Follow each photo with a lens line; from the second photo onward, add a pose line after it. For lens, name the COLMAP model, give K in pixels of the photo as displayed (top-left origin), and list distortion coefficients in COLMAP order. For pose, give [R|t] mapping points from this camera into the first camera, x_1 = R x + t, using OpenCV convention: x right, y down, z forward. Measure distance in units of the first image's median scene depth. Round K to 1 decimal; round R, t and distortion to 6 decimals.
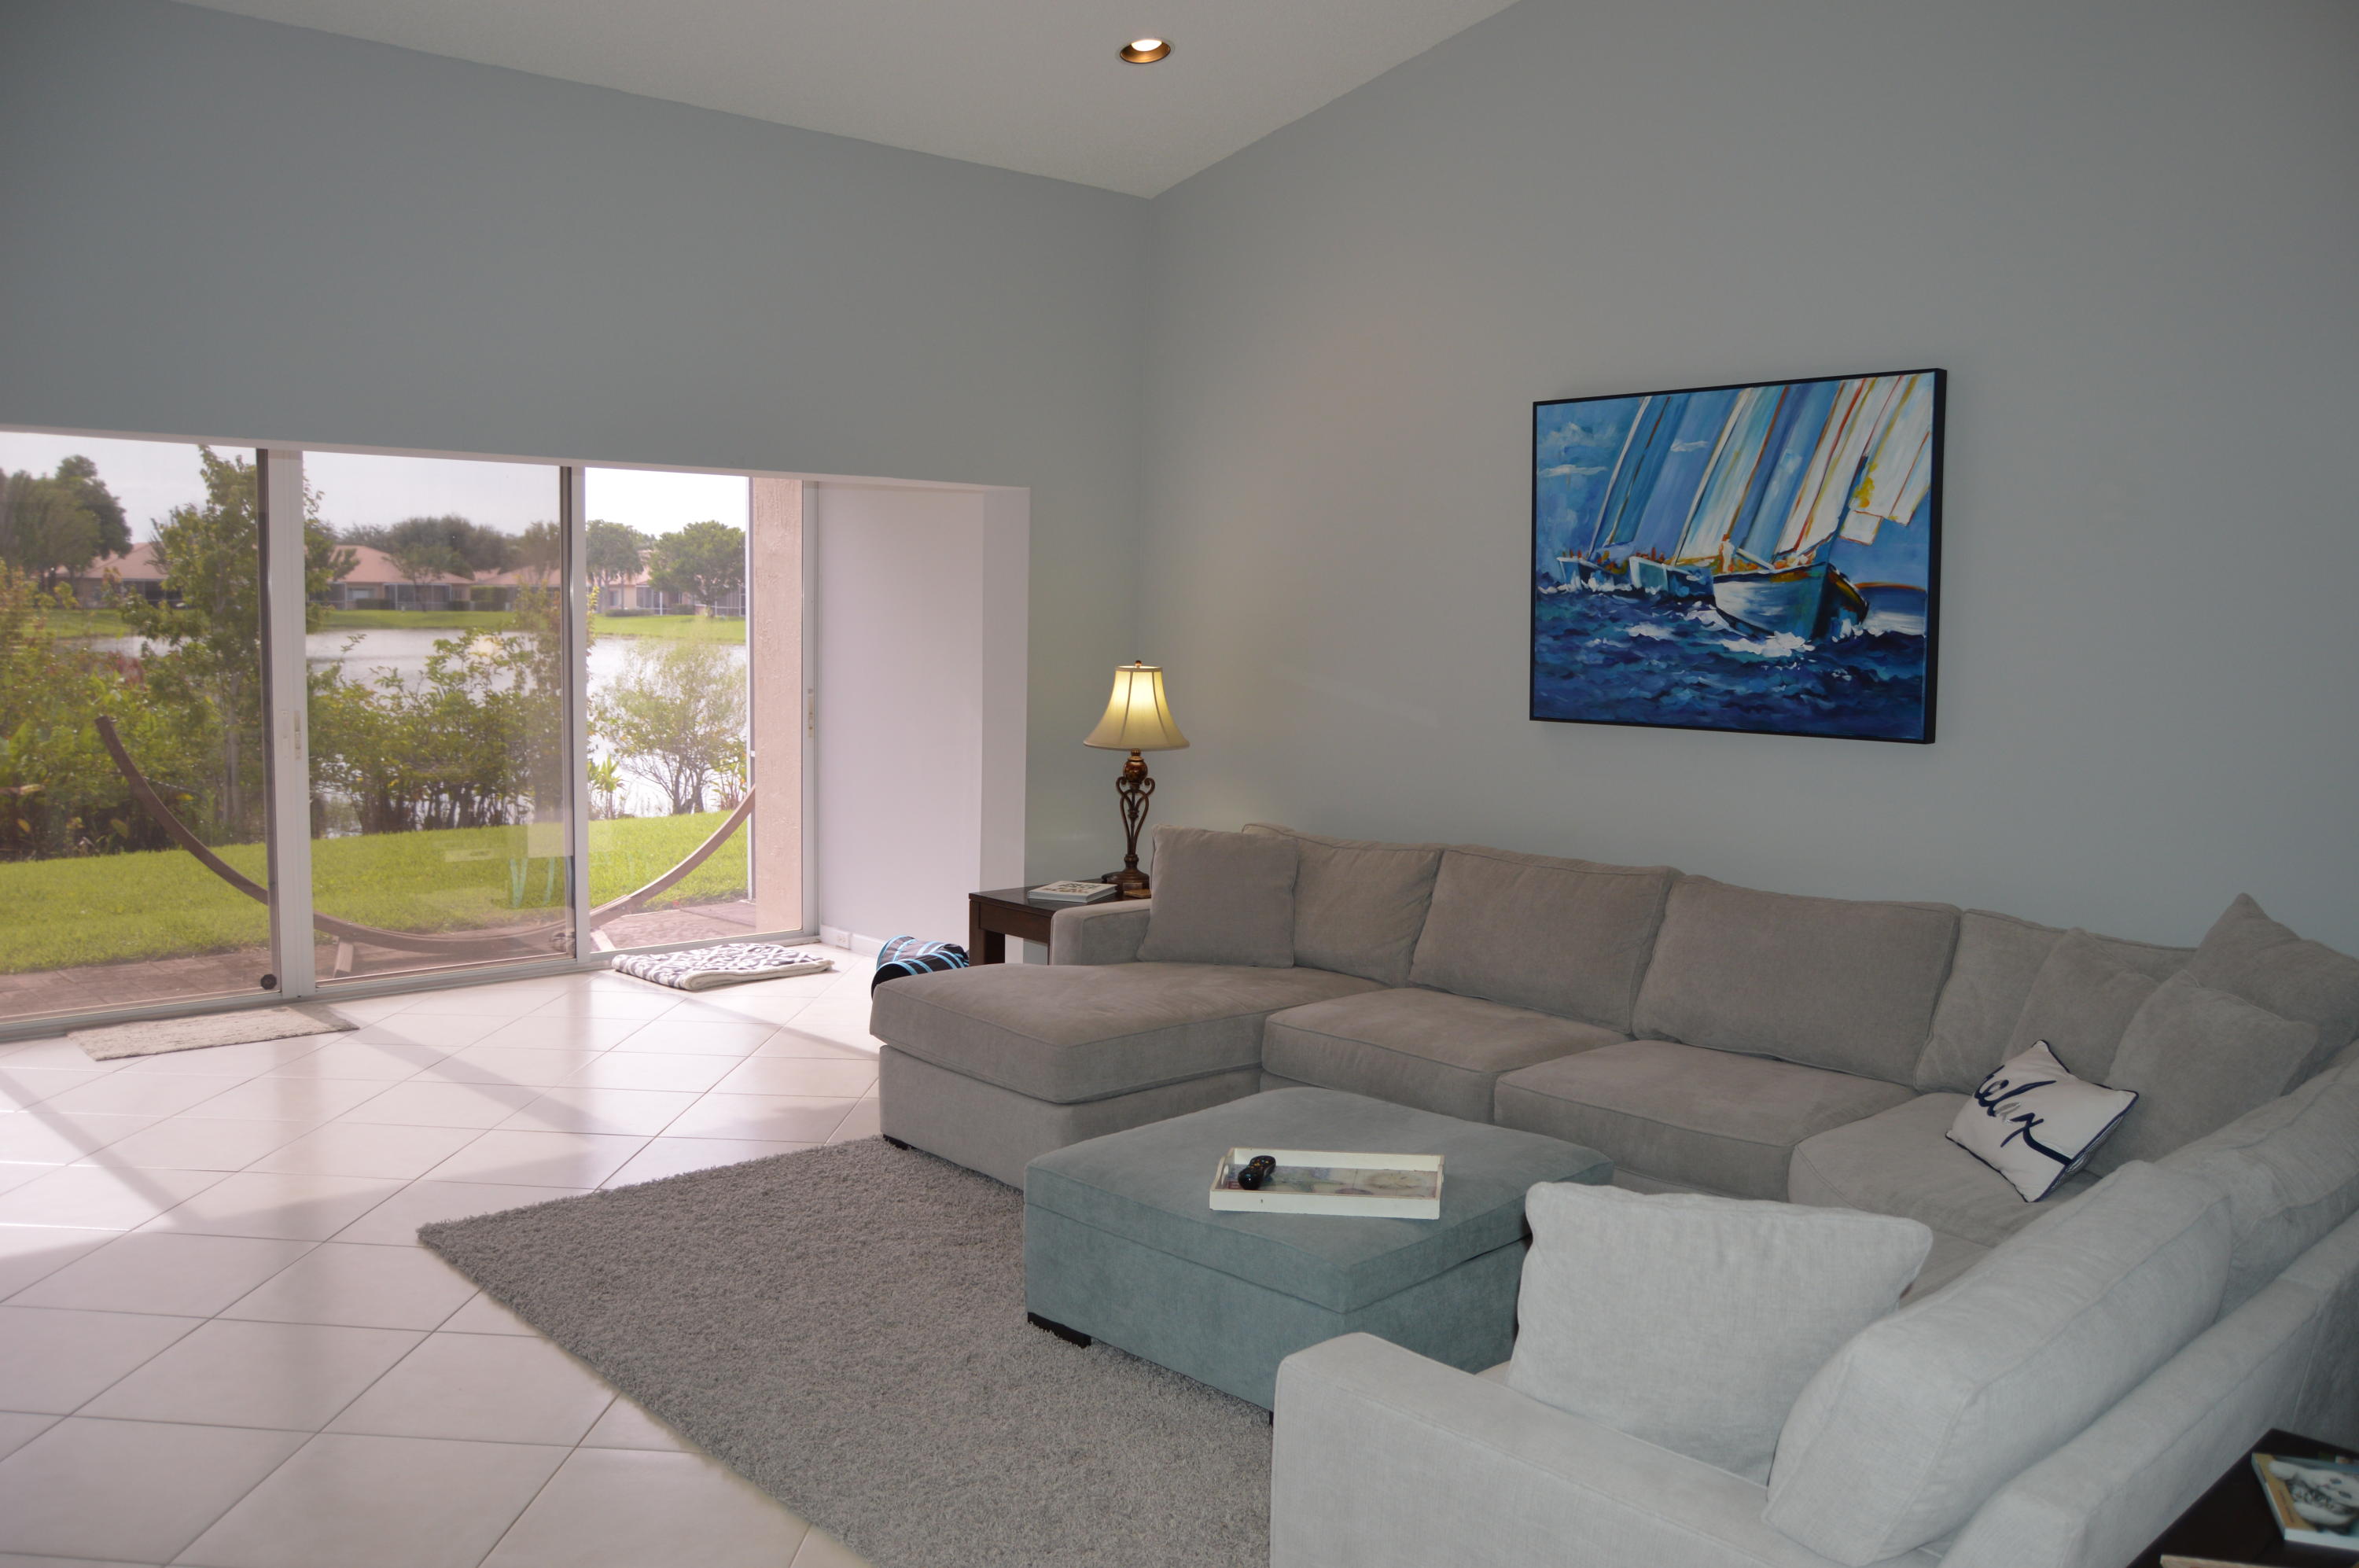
lens RADIAL K [[1880.4, 0, 1182.2], [0, 1880.4, 780.4], [0, 0, 1]] dist [-0.072265, 0.011306]
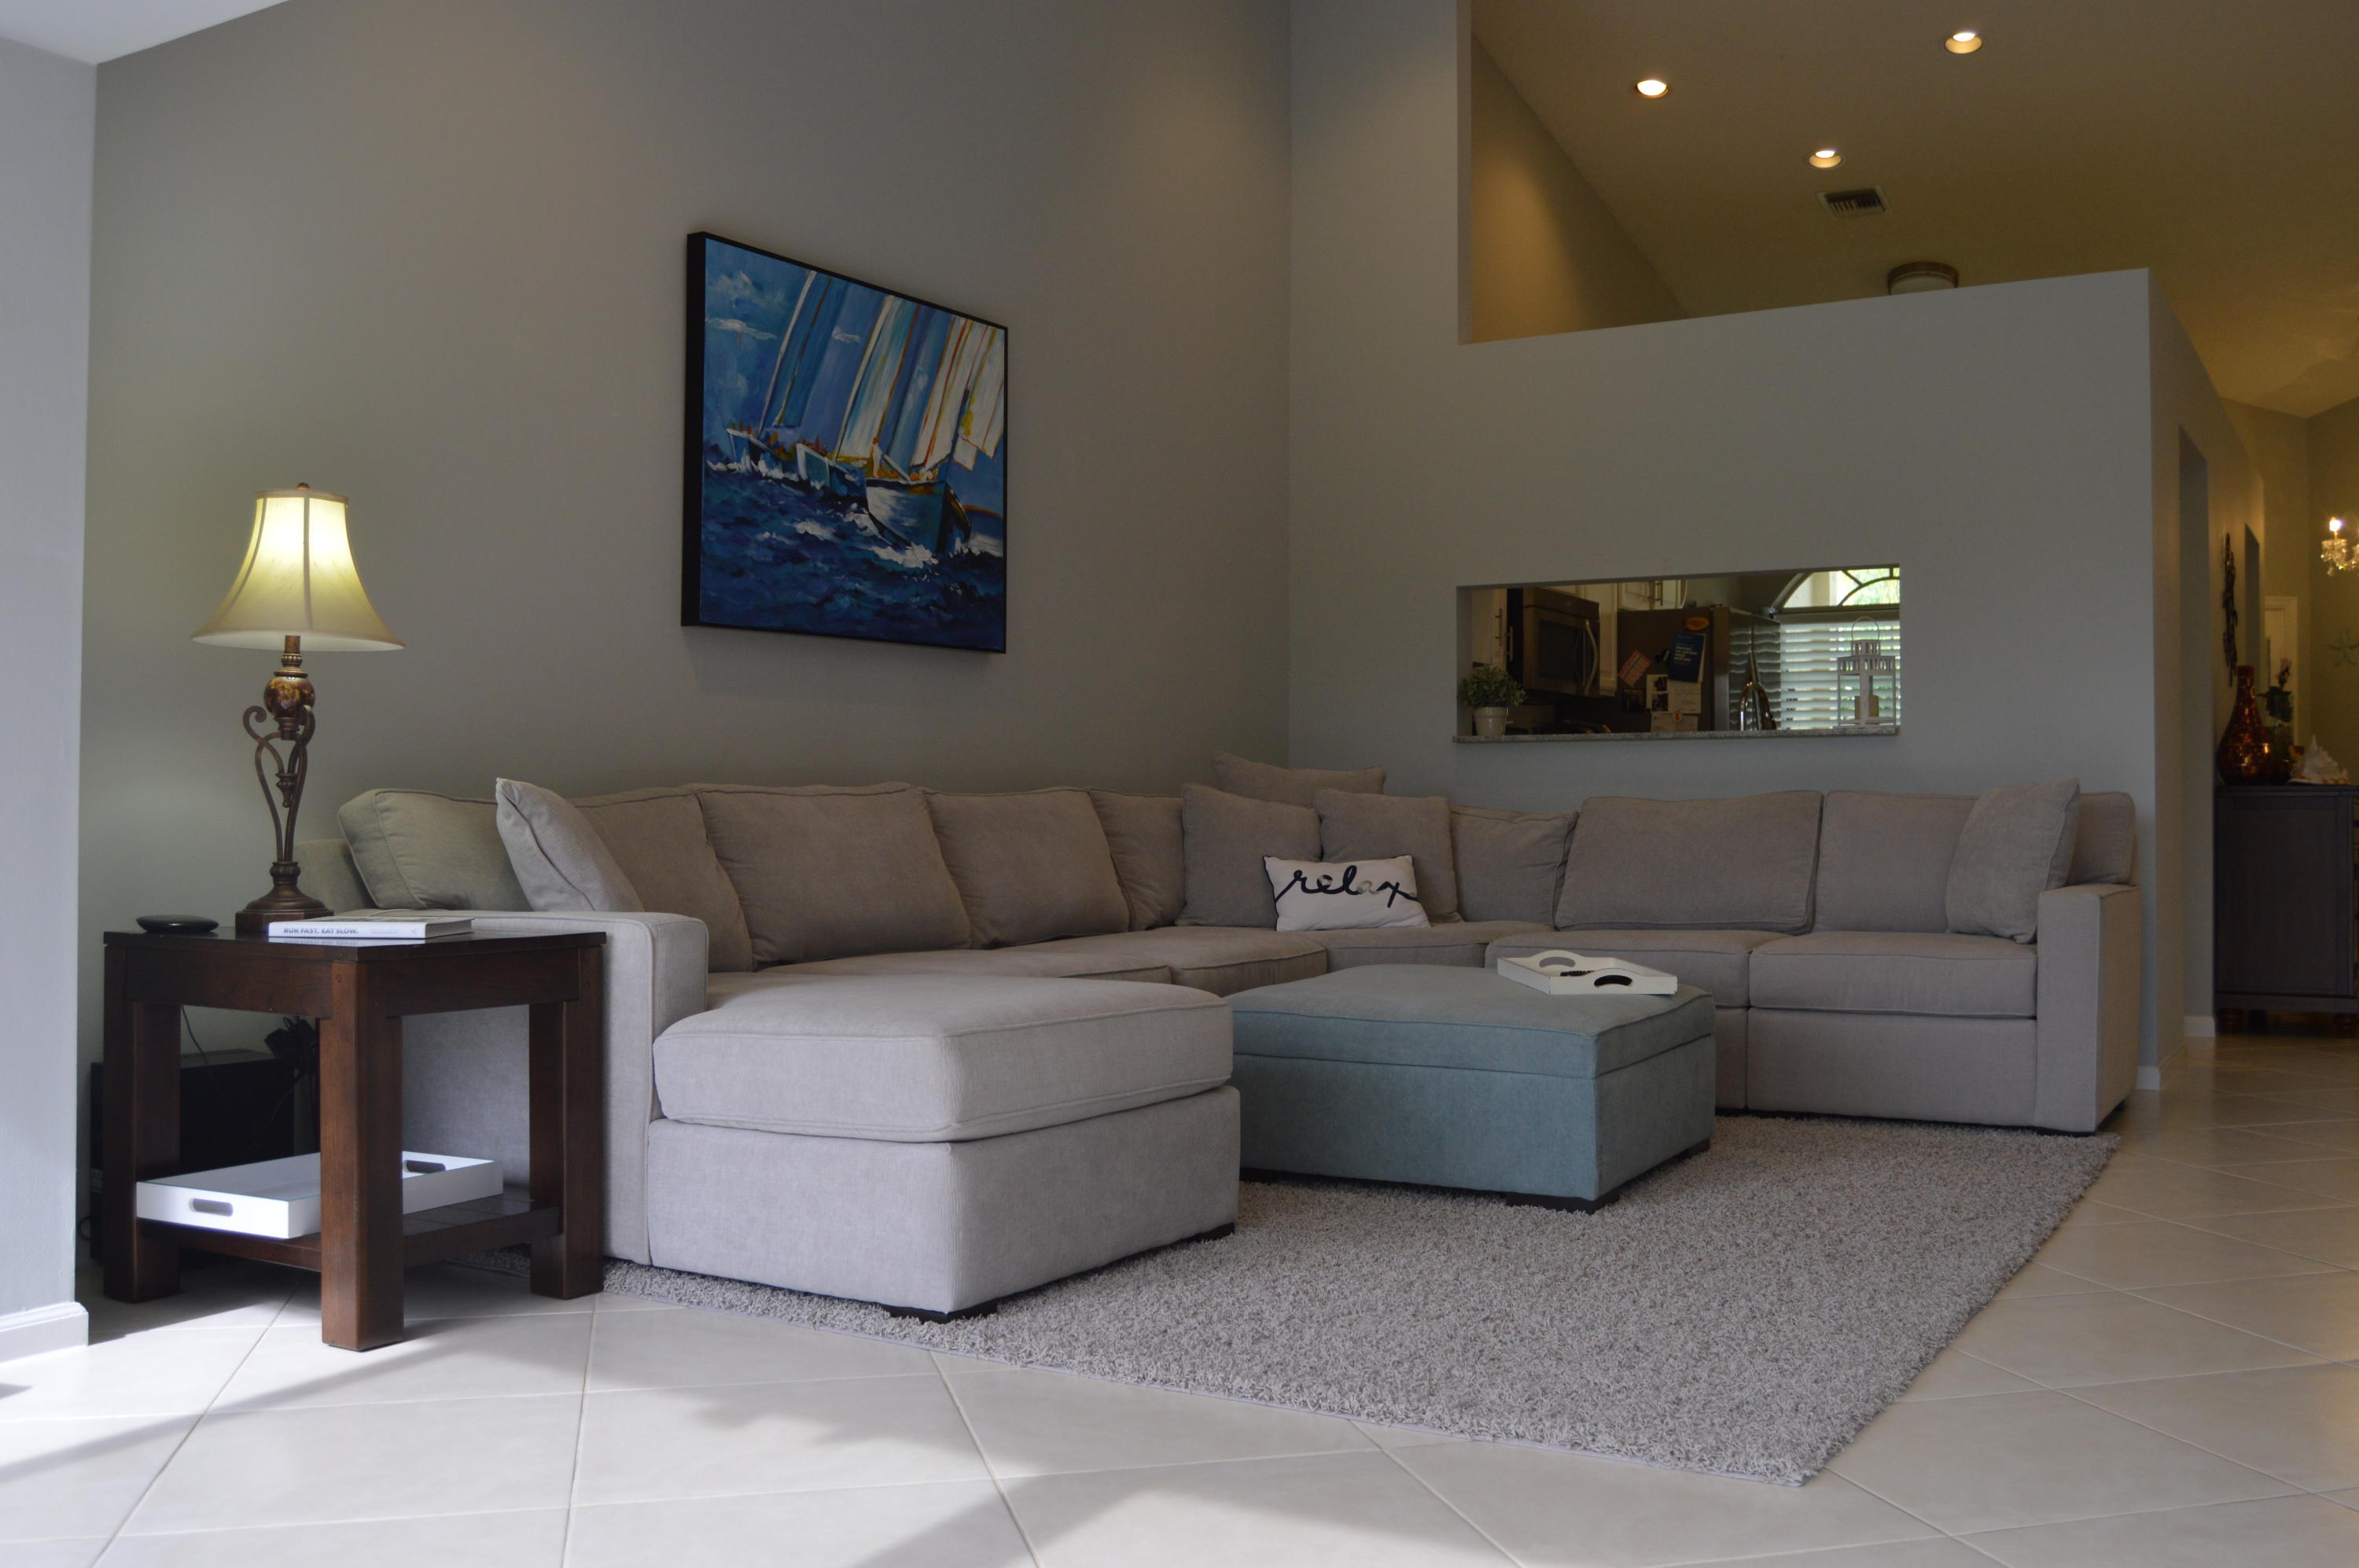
lens RADIAL K [[2072.8, 0, 1178.2], [0, 2072.8, 781.4], [0, 0, 1]] dist [-0.006243, -0.000012]
pose [[-0.259776, 0.000103, 0.965669, -0.780942], [0.093003, 0.995354, 0.024913, 0.033509], [-0.961180, 0.096282, -0.258579, 1.130718]]
